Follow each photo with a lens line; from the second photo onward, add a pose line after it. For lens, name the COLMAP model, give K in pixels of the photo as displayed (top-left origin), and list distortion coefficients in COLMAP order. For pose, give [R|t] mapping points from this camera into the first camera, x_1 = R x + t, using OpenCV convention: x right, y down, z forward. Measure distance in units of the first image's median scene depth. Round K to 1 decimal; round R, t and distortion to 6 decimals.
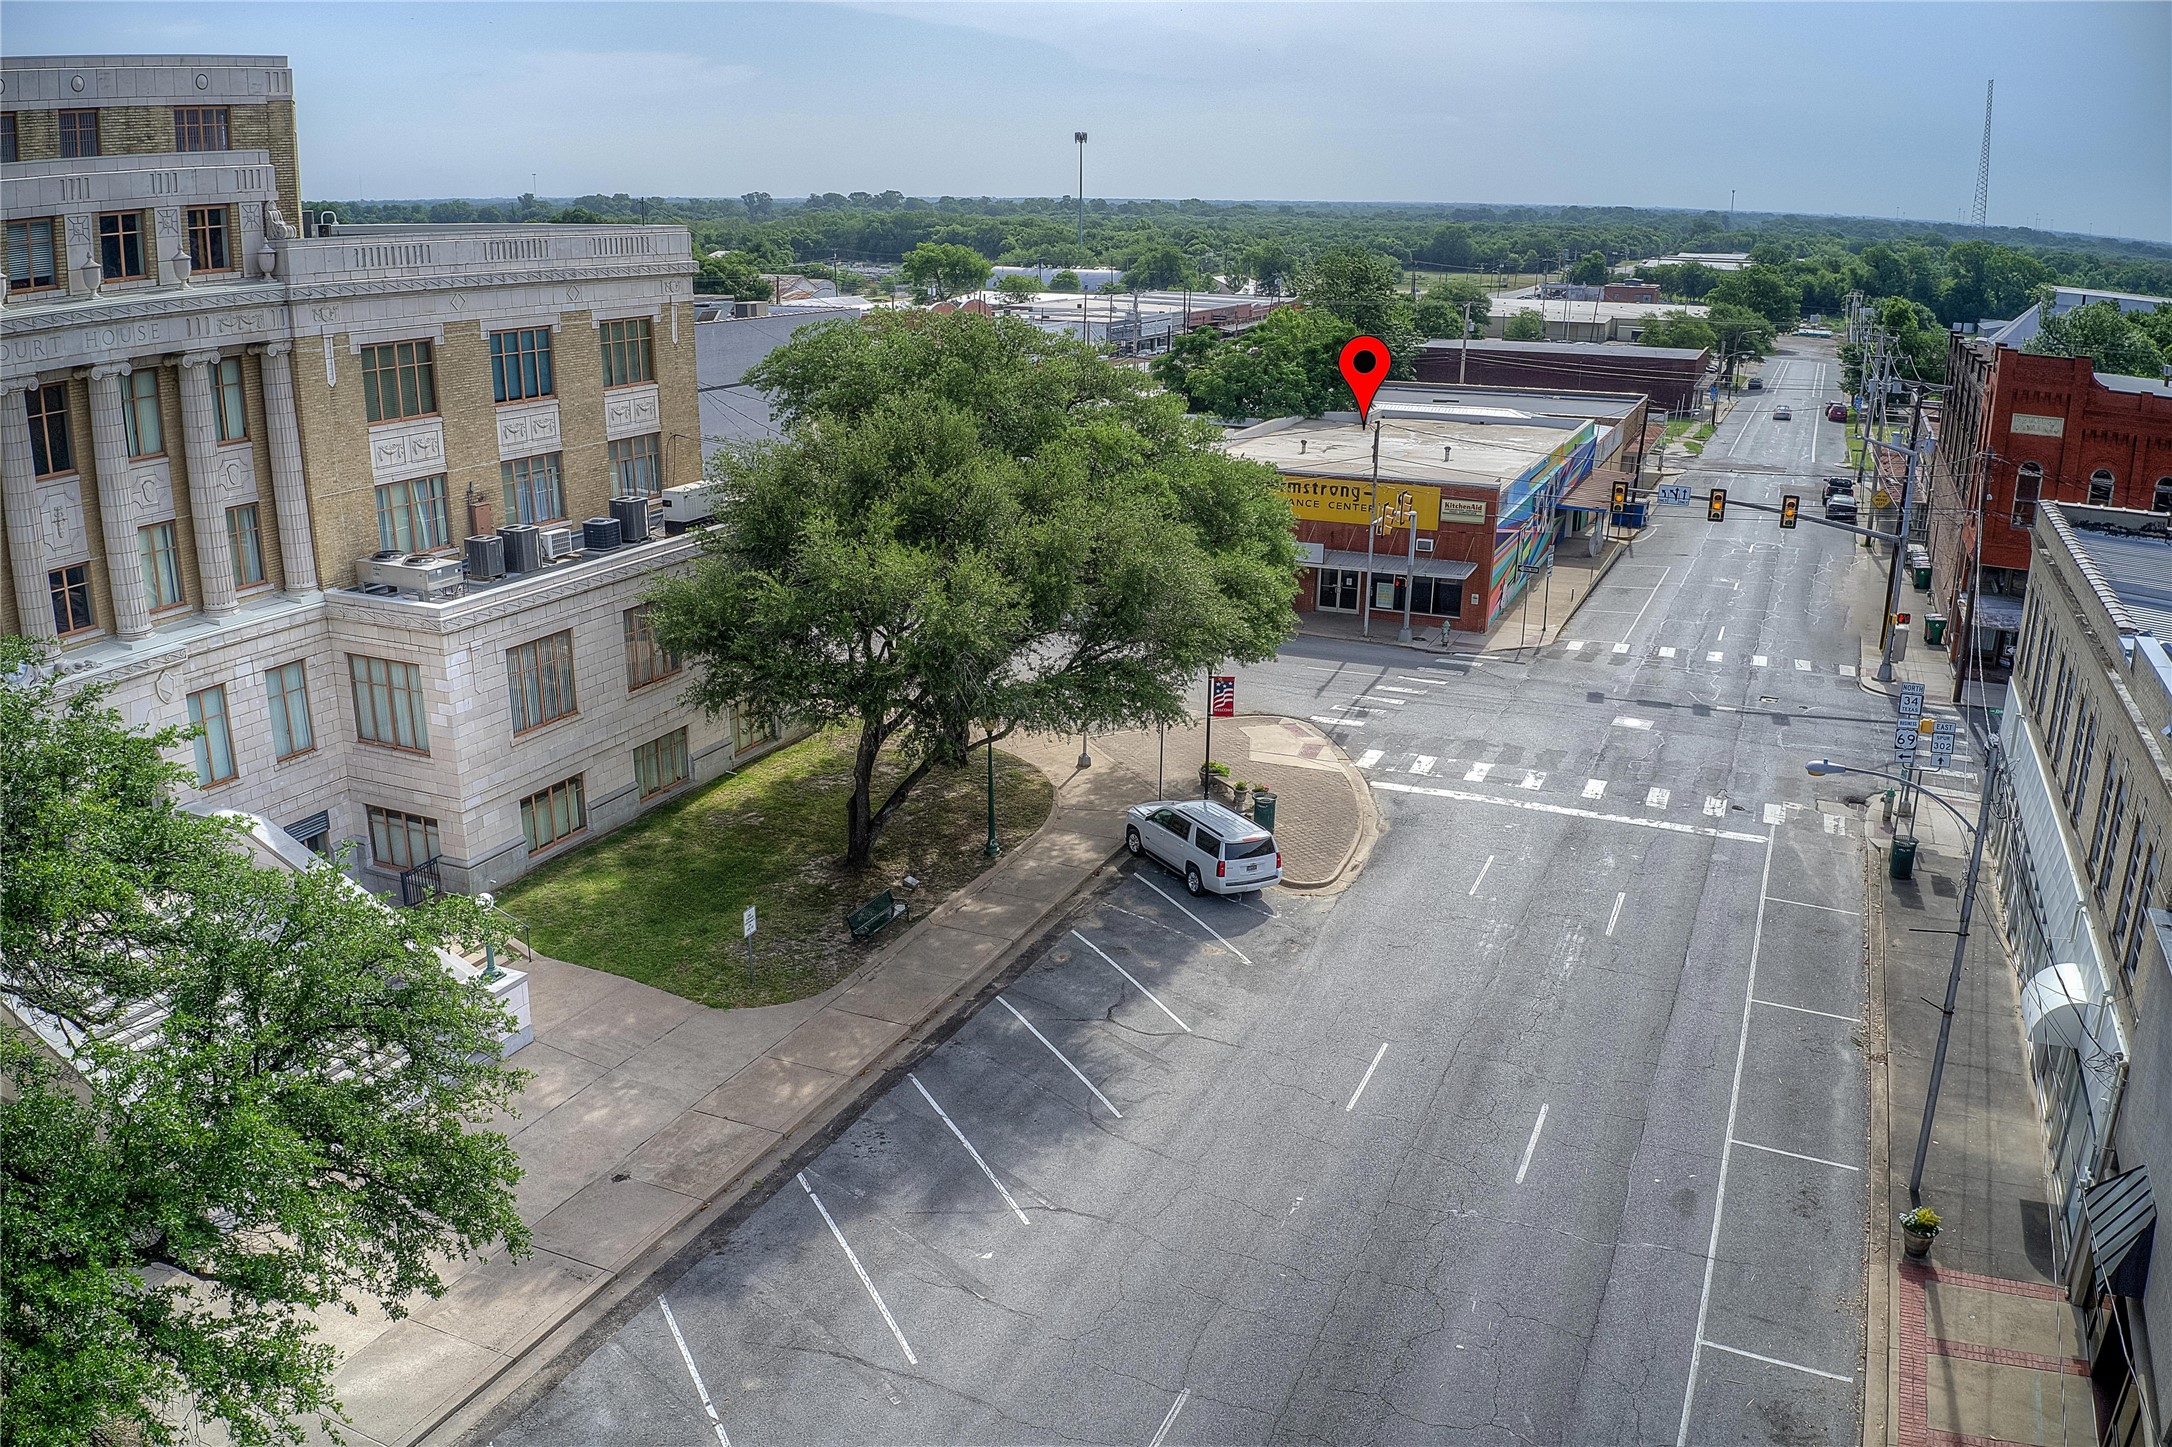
lens RADIAL K [[1645.9, 0, 1080.5], [0, 1645.9, 738.4], [0, 0, 1]] dist [0.030536, -0.240706]
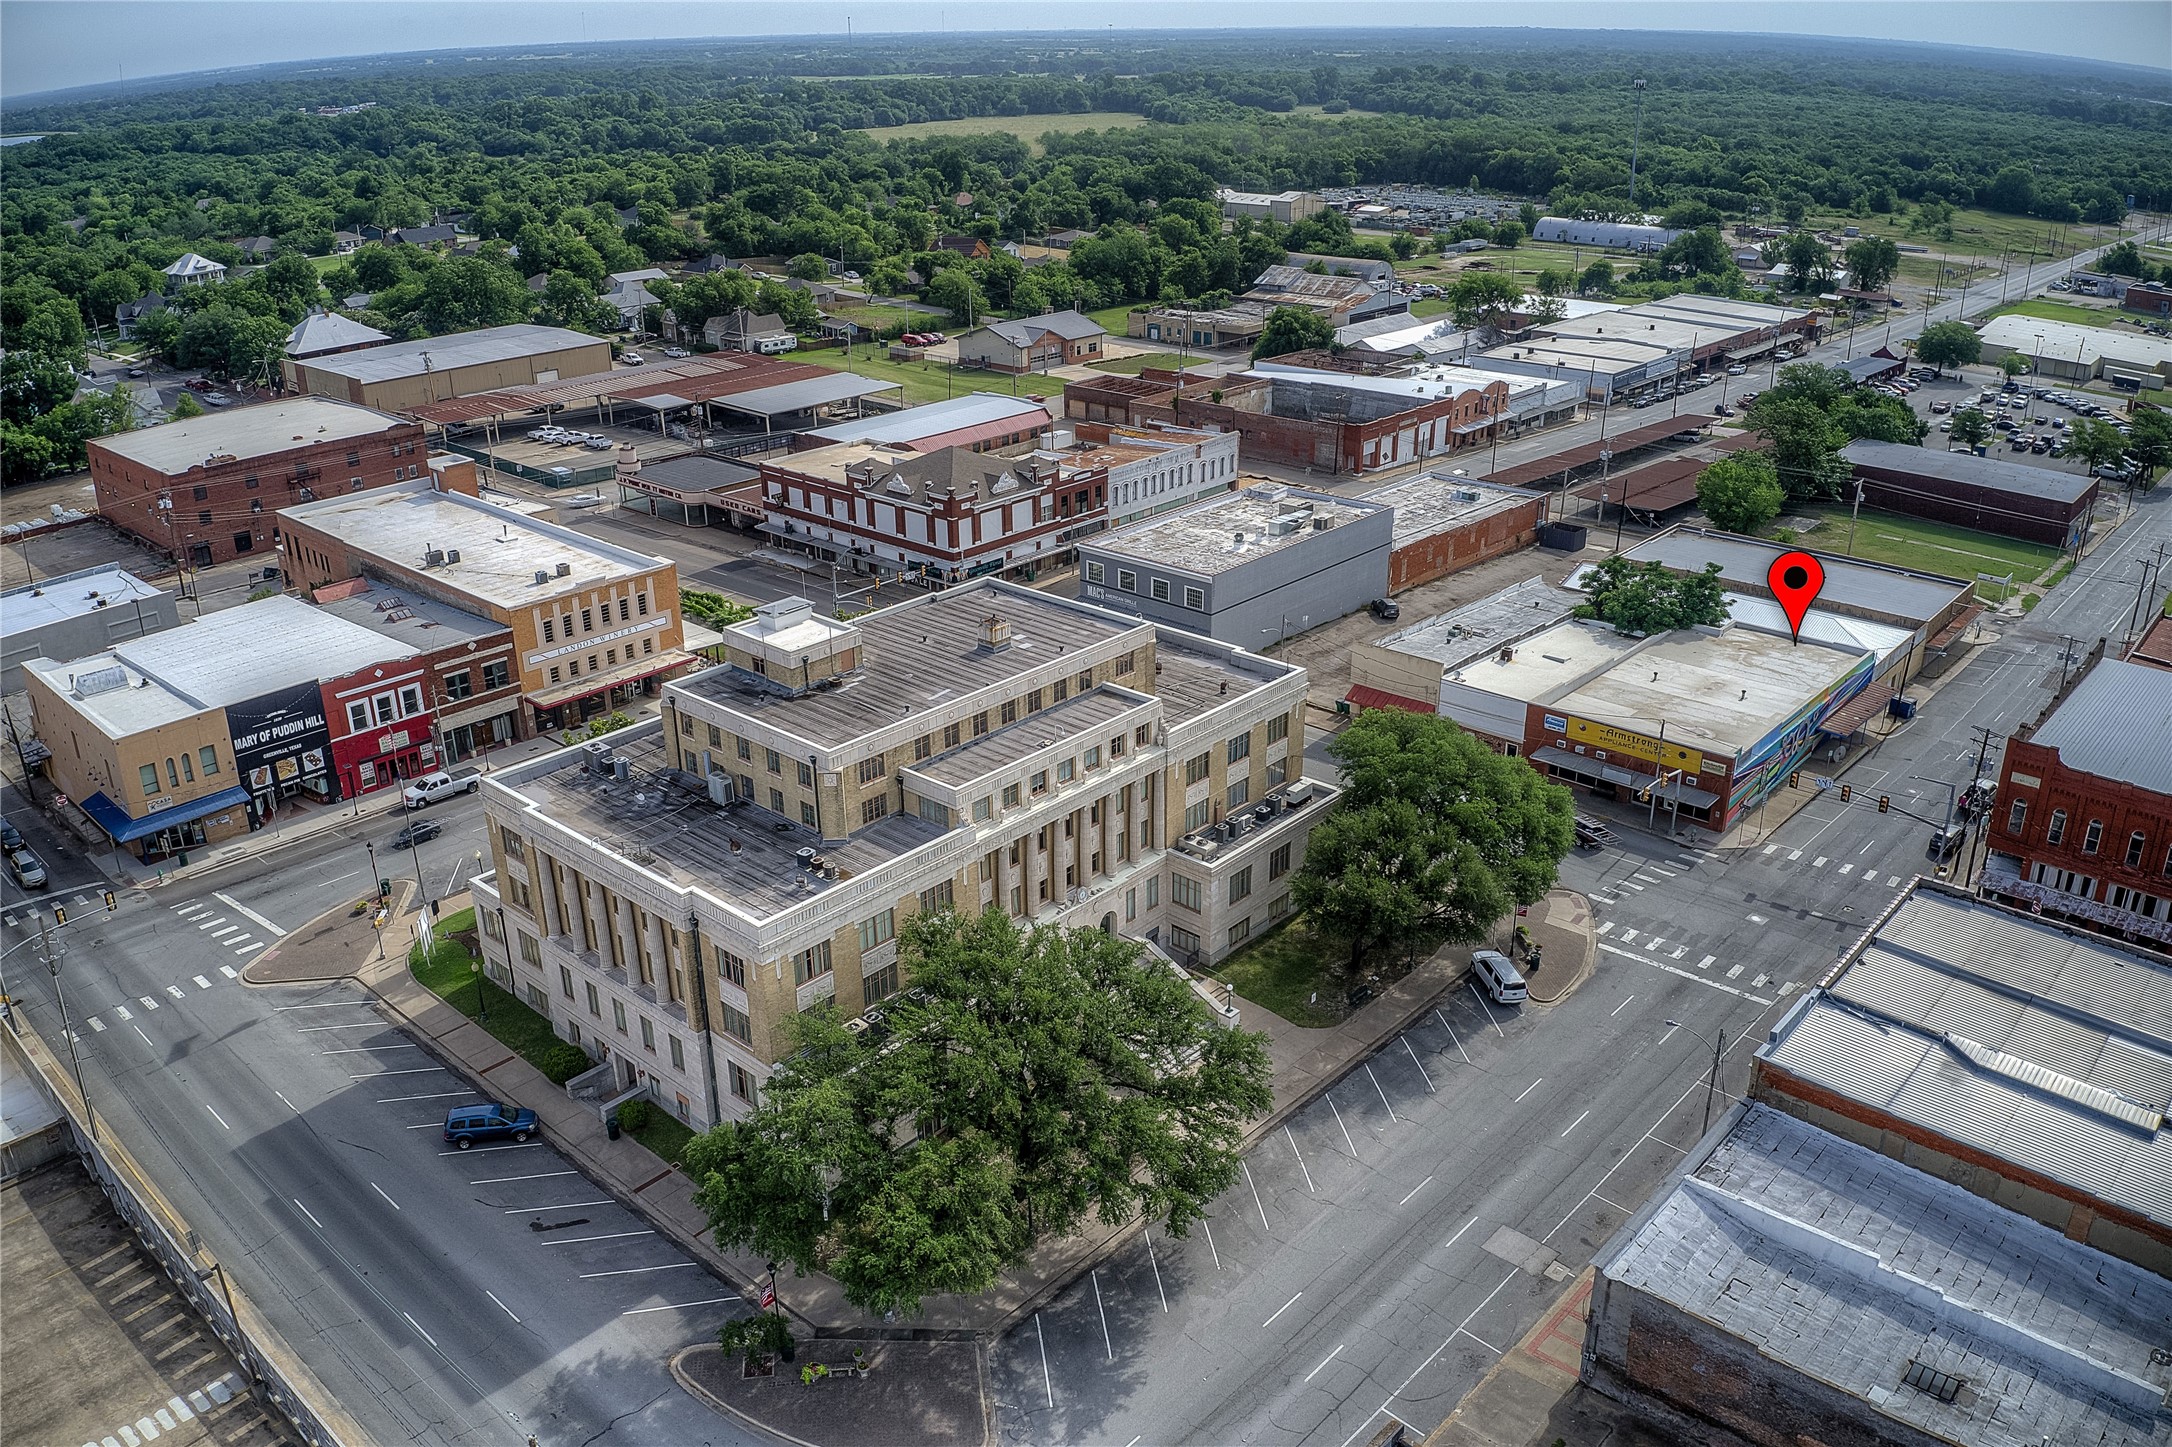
lens RADIAL K [[1645.9, 0, 1080.8], [0, 1645.9, 747.2], [0, 0, 1]] dist [0.030536, -0.240706]
pose [[0.949119, 0.105158, -0.296841, 0.177040], [-0.074564, 0.990839, 0.112600, -0.506258], [0.305963, -0.084738, 0.948265, -1.473430]]
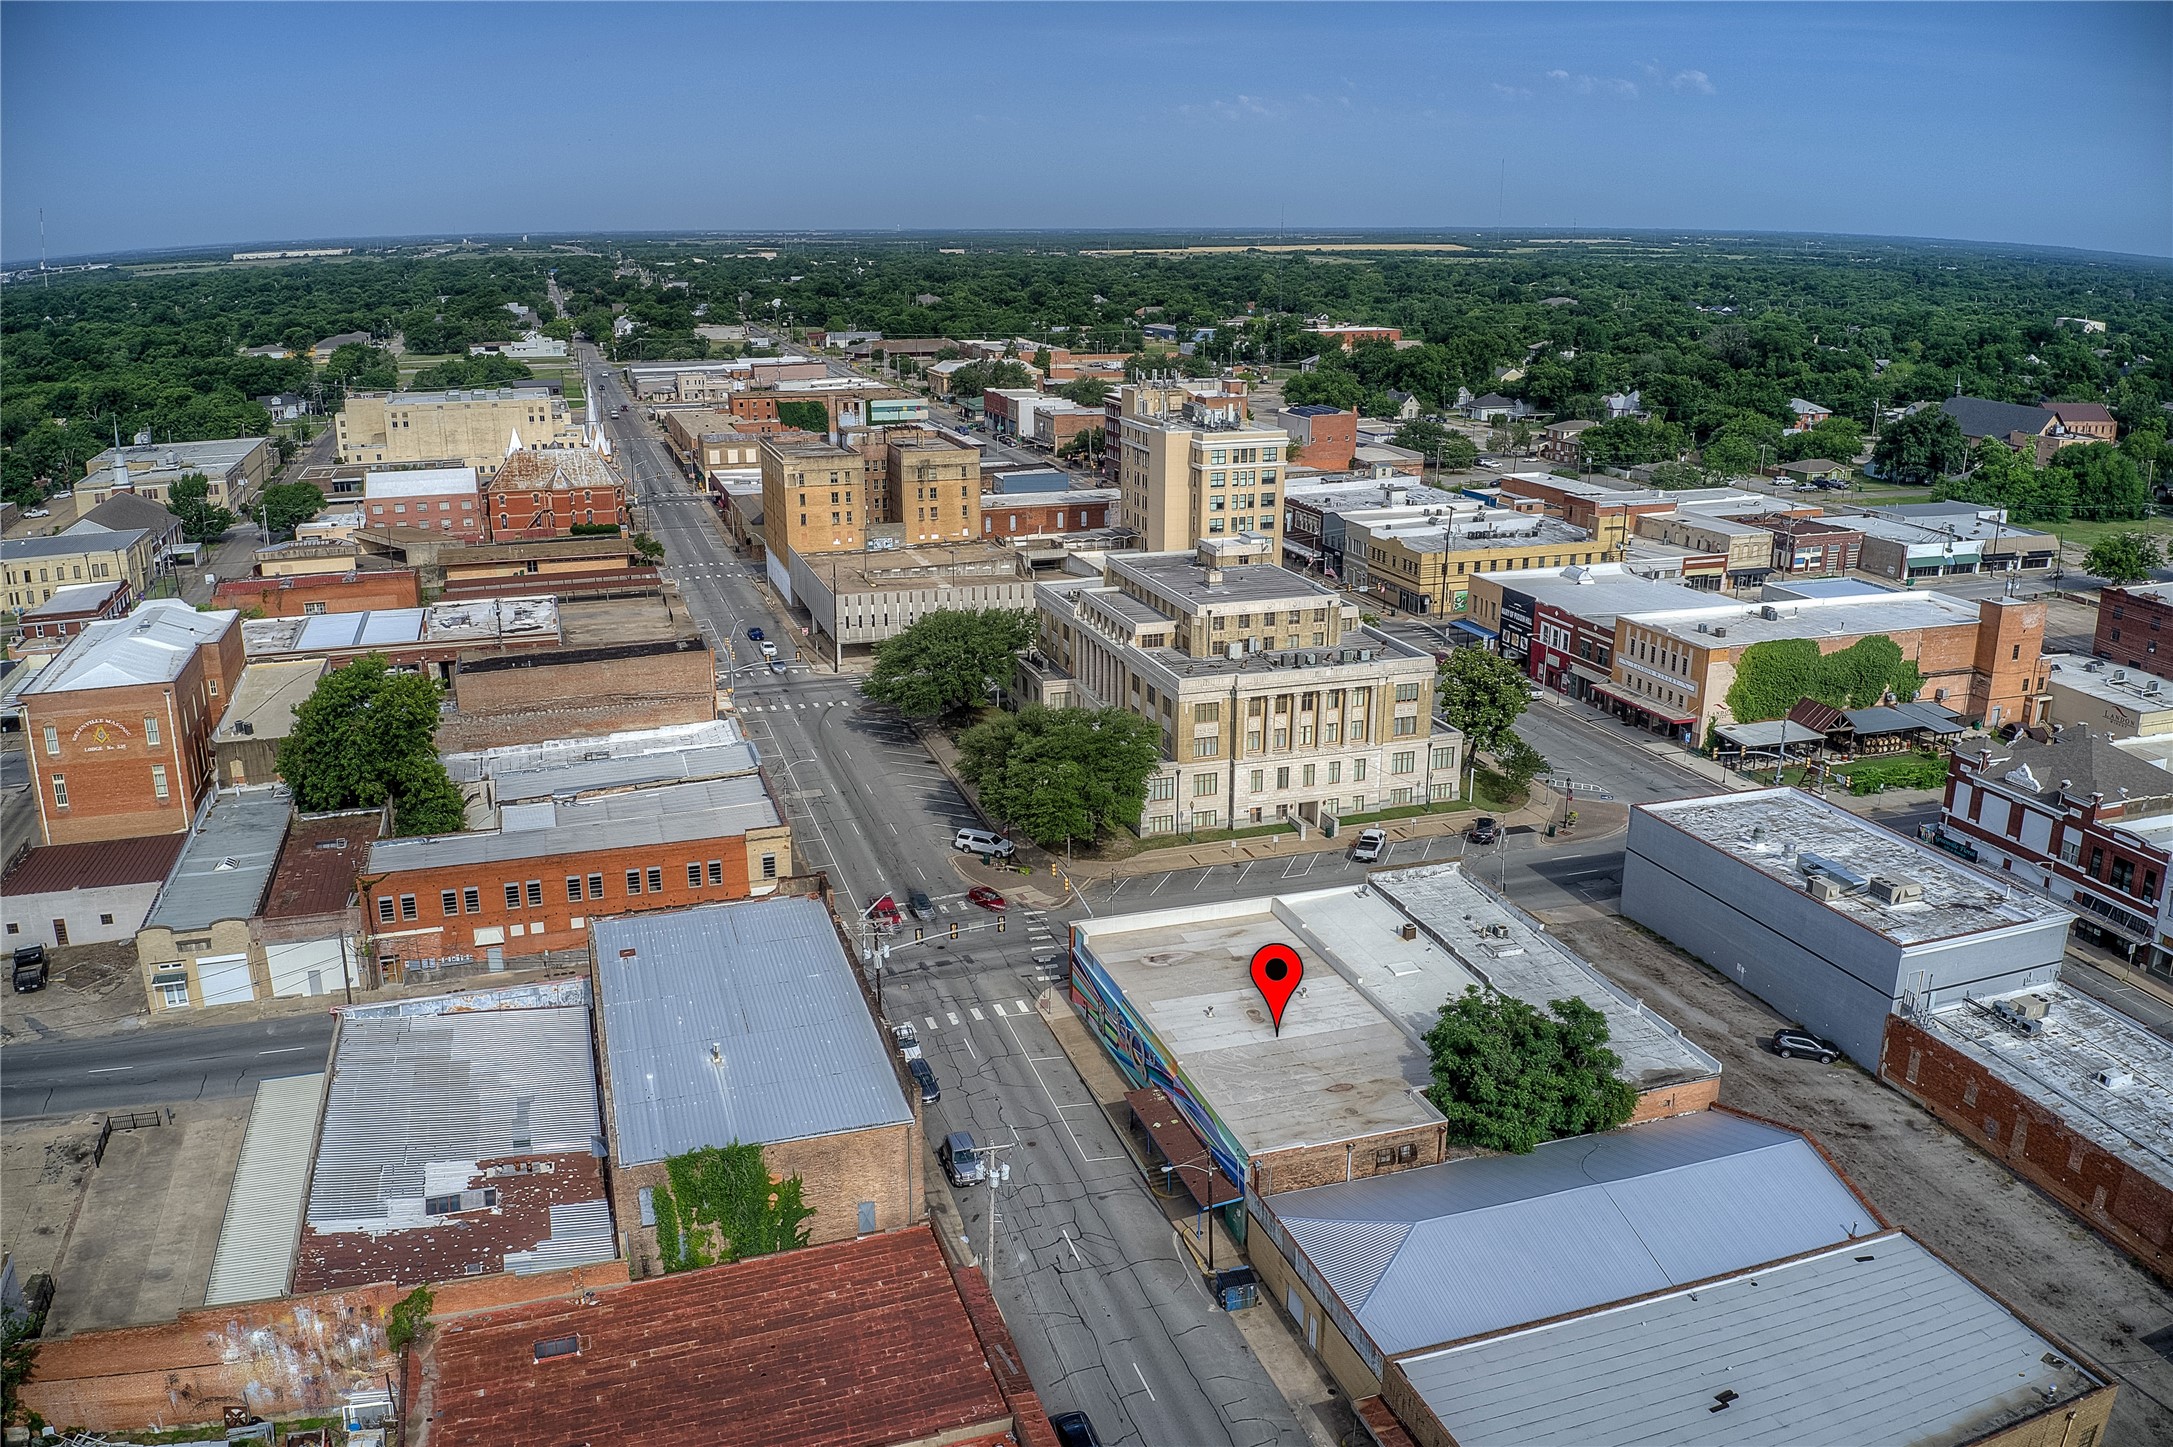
lens RADIAL K [[1646.6, 0, 1063.6], [0, 1646.6, 740.2], [0, 0, 1]] dist [0.030536, -0.240706]
pose [[-0.747646, 0.189811, -0.636394, 2.225502], [-0.206937, 0.843985, 0.494840, -1.977721], [0.631033, 0.501659, -0.591723, 3.192617]]
